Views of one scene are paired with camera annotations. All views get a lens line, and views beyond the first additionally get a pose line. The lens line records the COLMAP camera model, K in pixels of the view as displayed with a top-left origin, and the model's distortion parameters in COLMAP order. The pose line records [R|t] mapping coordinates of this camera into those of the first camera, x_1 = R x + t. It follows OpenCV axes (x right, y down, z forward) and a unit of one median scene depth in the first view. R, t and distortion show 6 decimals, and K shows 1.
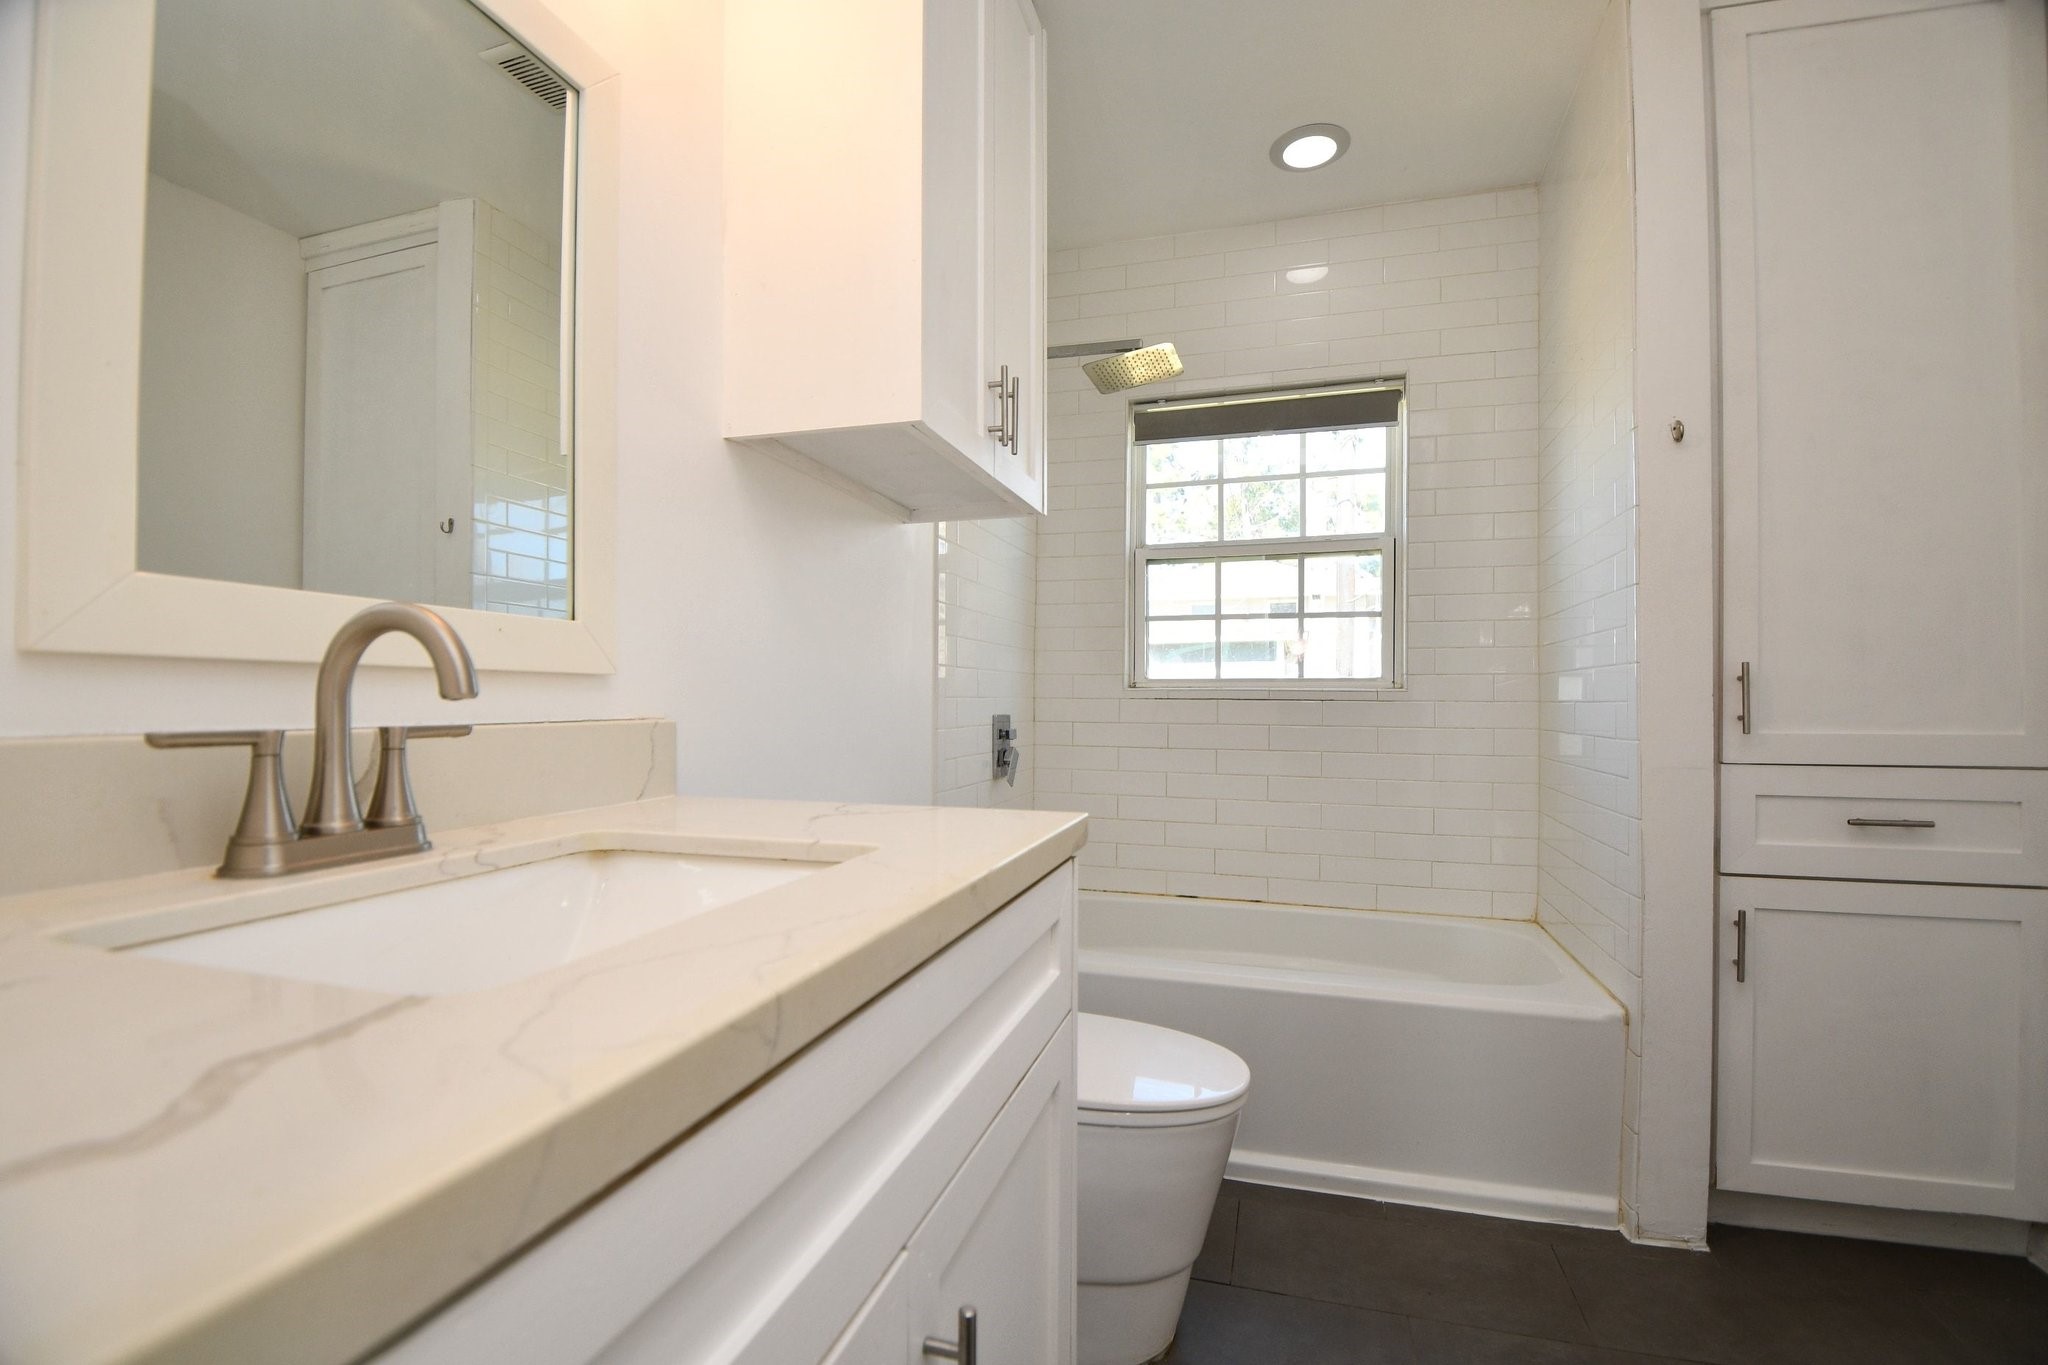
lens RADIAL K [[903.5, 0, 1020.0], [0, 903.5, 697.6], [0, 0, 1]] dist [0.019954, -0.025058]
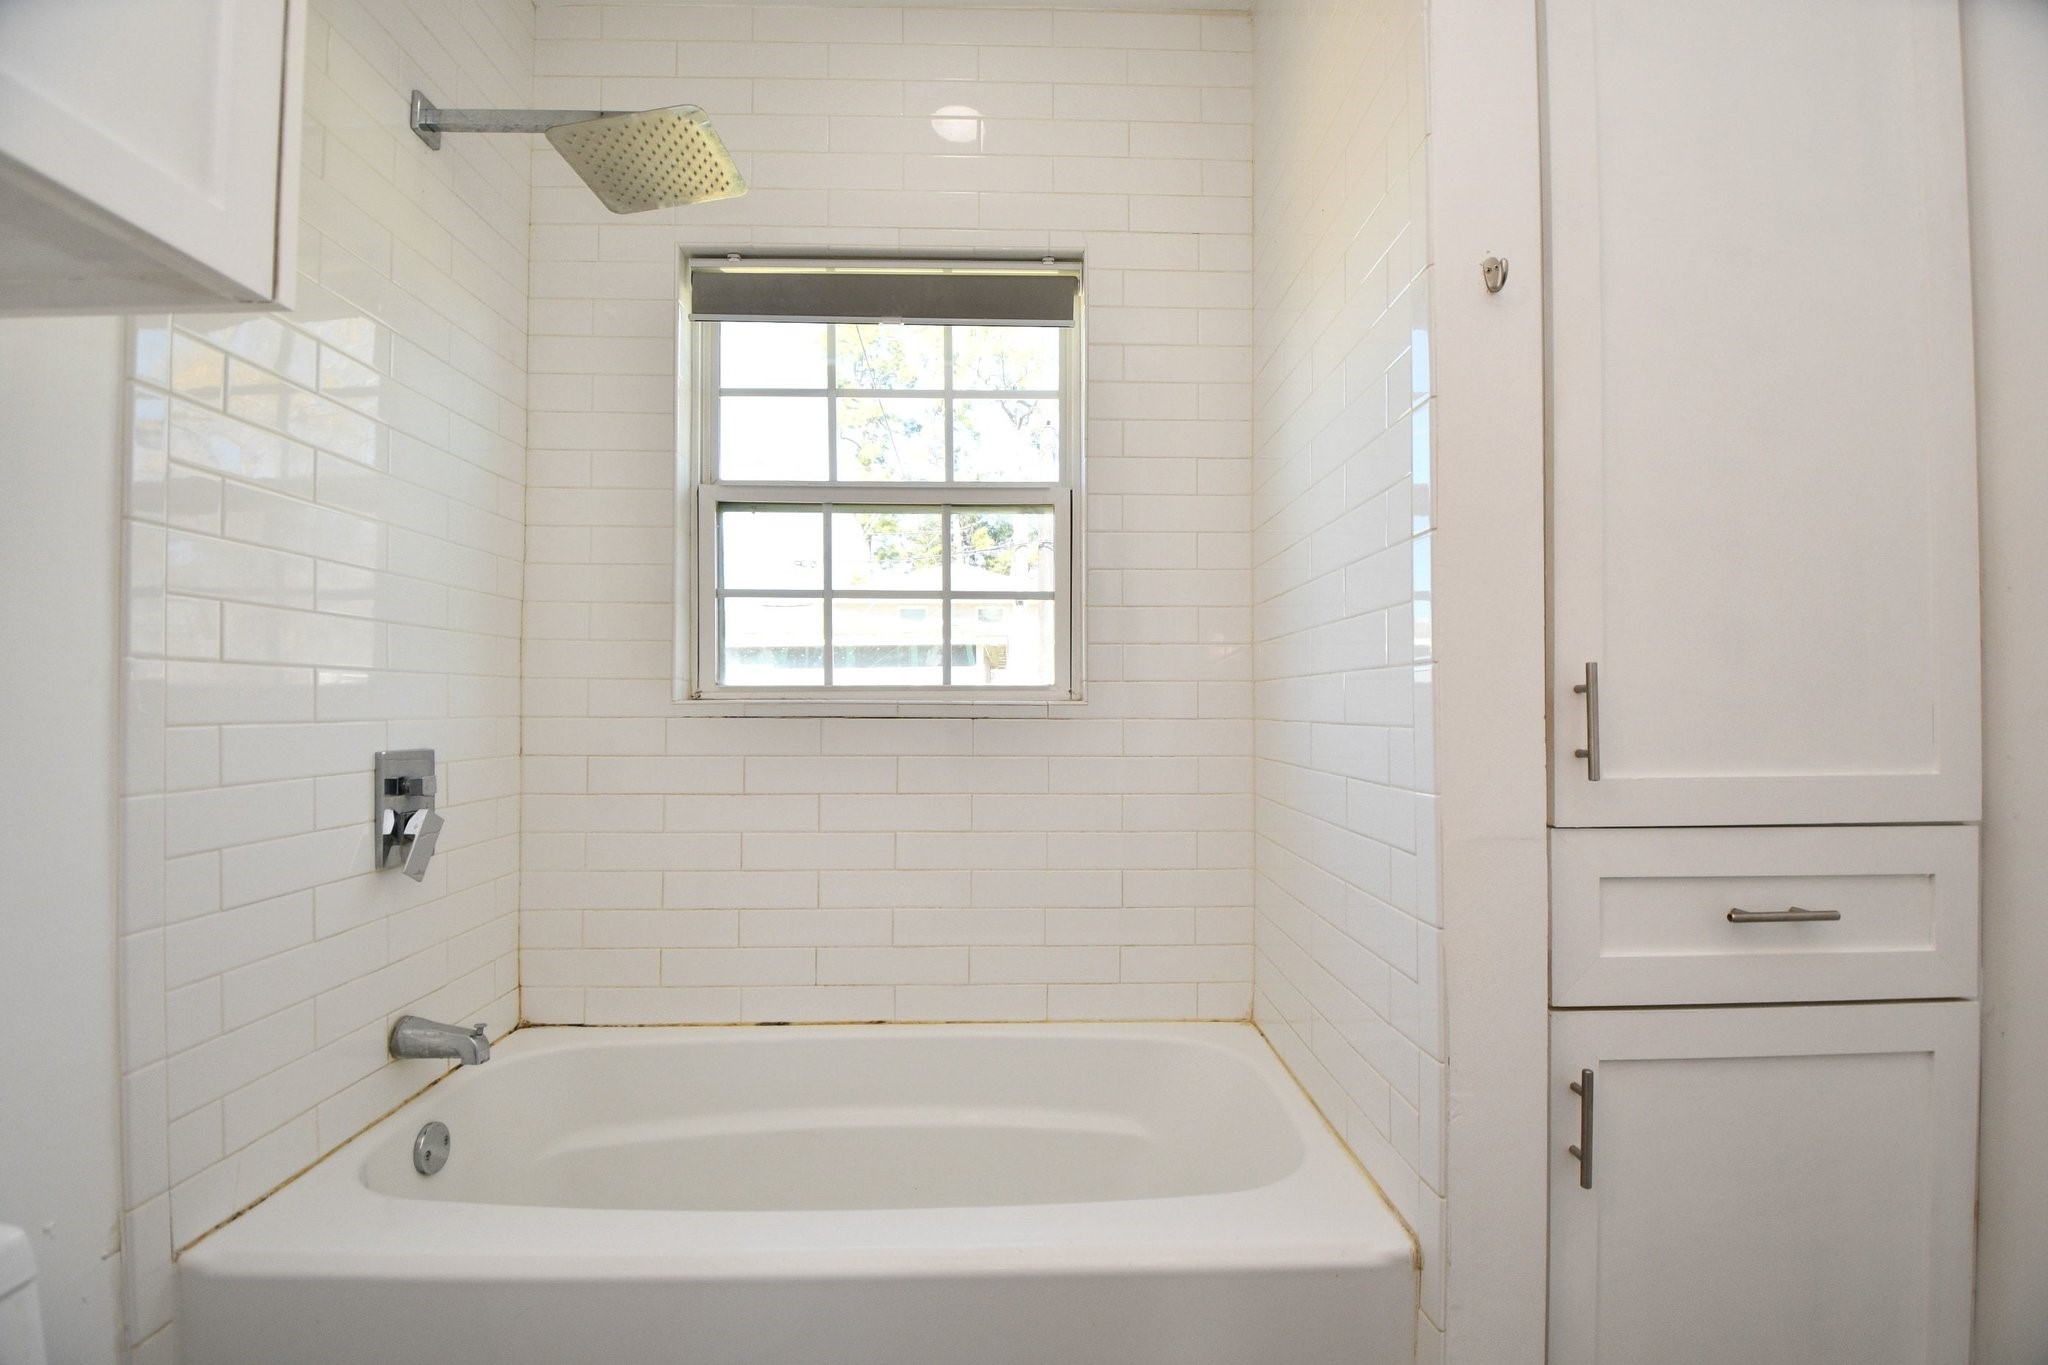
lens RADIAL K [[903.5, 0, 1020.0], [0, 903.5, 697.6], [0, 0, 1]] dist [0.019954, -0.025058]
pose [[0.950803, -0.000885, 0.309795, 0.160766], [0.002885, 0.999978, -0.005997, -0.008360], [-0.309783, 0.006596, 0.950784, 0.349563]]
